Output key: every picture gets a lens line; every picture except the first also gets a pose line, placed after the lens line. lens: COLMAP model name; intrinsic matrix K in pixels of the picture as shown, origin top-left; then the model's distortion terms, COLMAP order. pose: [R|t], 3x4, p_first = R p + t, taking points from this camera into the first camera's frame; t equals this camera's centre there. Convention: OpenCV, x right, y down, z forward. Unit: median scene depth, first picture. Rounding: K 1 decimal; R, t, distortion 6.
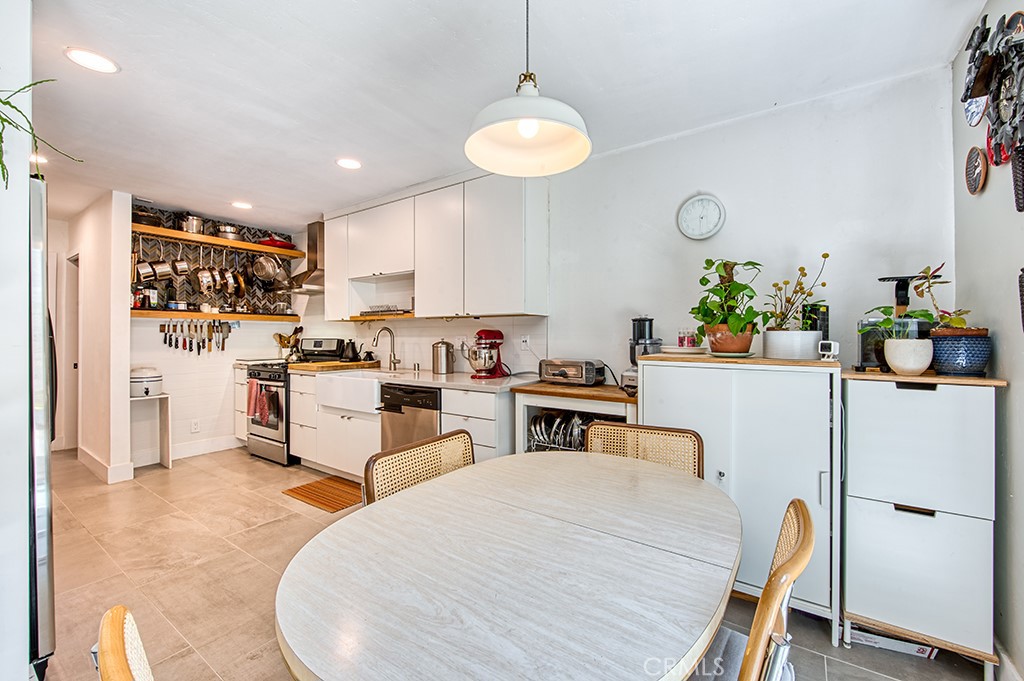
lens RADIAL K [[409.5, 0, 510.8], [0, 409.5, 336.8], [0, 0, 1]] dist [-0.009433, -0.001108]
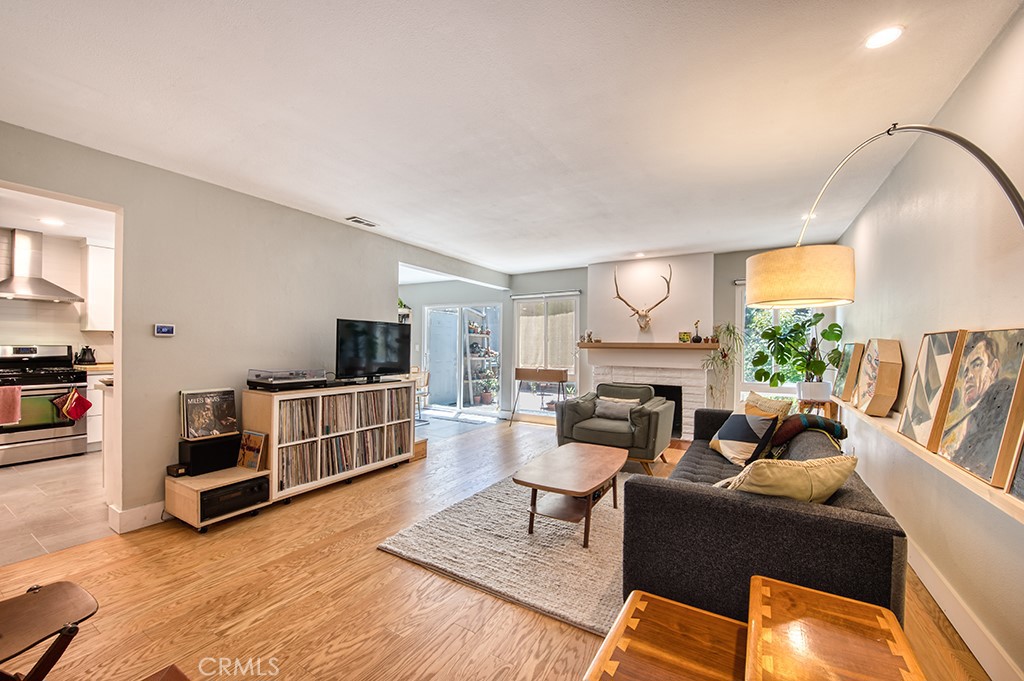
lens RADIAL K [[409.5, 0, 503.4], [0, 409.5, 344.0], [0, 0, 1]] dist [-0.009433, -0.001108]
pose [[-0.038621, 0.003976, 0.999246, -2.135660], [-0.006831, 0.999968, -0.004243, -0.000646], [-0.999231, -0.006990, -0.038593, -0.120547]]
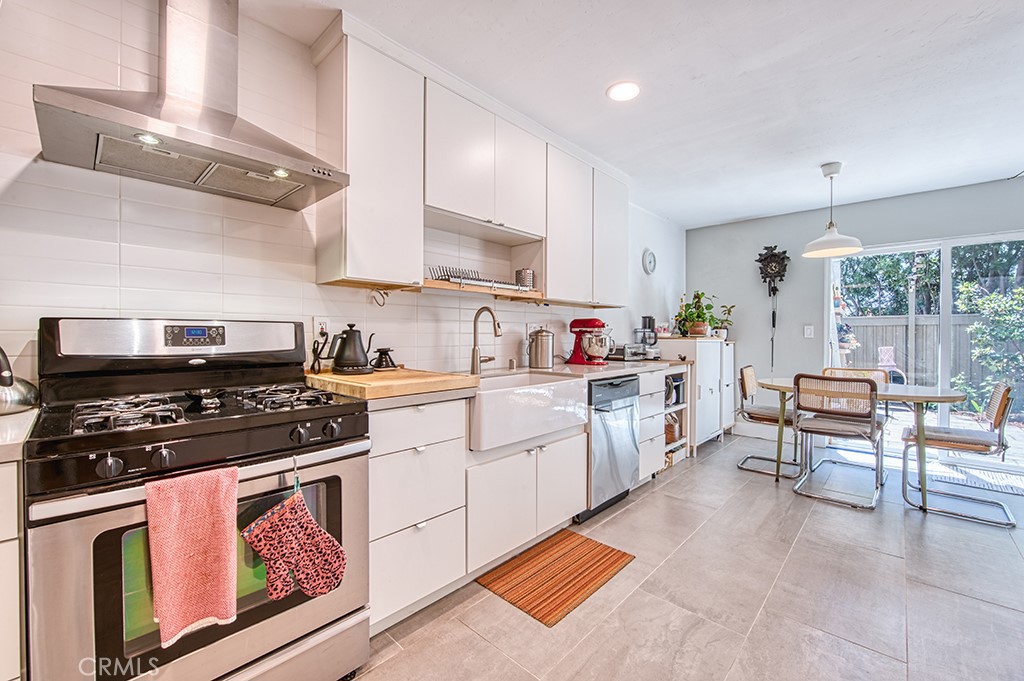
lens RADIAL K [[409.5, 0, 517.9], [0, 409.5, 336.3], [0, 0, 1]] dist [-0.009433, -0.001108]
pose [[0.153512, 0.001698, 0.988145, -1.112216], [-0.001197, 0.999998, -0.001533, 0.028490], [-0.988146, -0.000948, 0.153514, 1.009873]]
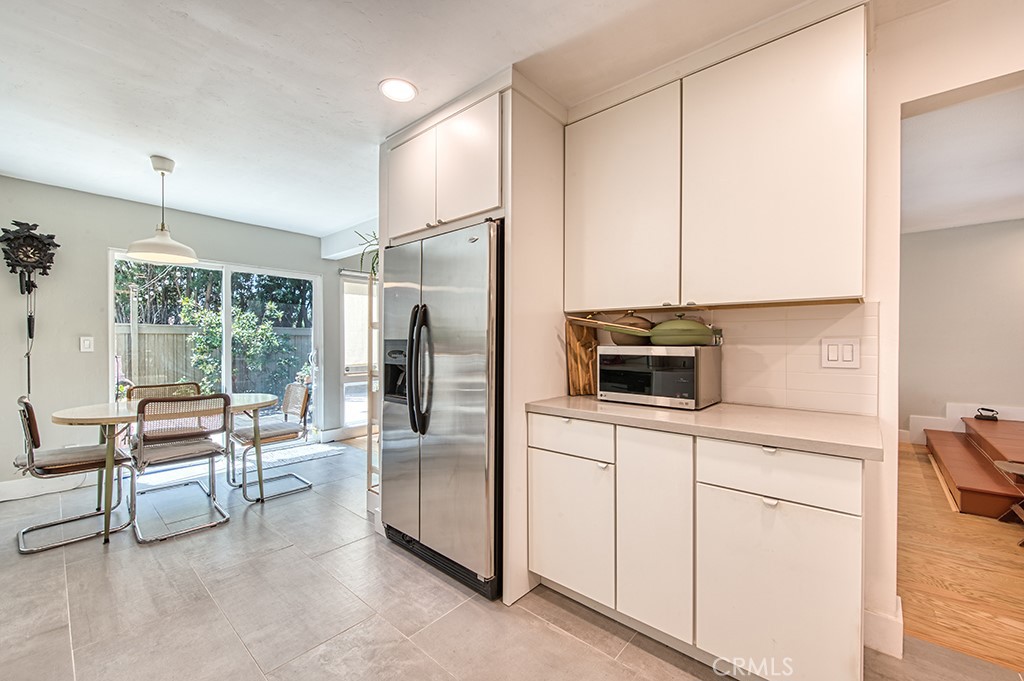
lens RADIAL K [[409.5, 0, 510.0], [0, 409.5, 342.1], [0, 0, 1]] dist [-0.009433, -0.001108]
pose [[-0.992139, 0.004955, 0.125040, -0.860644], [0.005551, 0.999975, 0.004420, 0.004595], [-0.125015, 0.005080, -0.992142, 1.201400]]
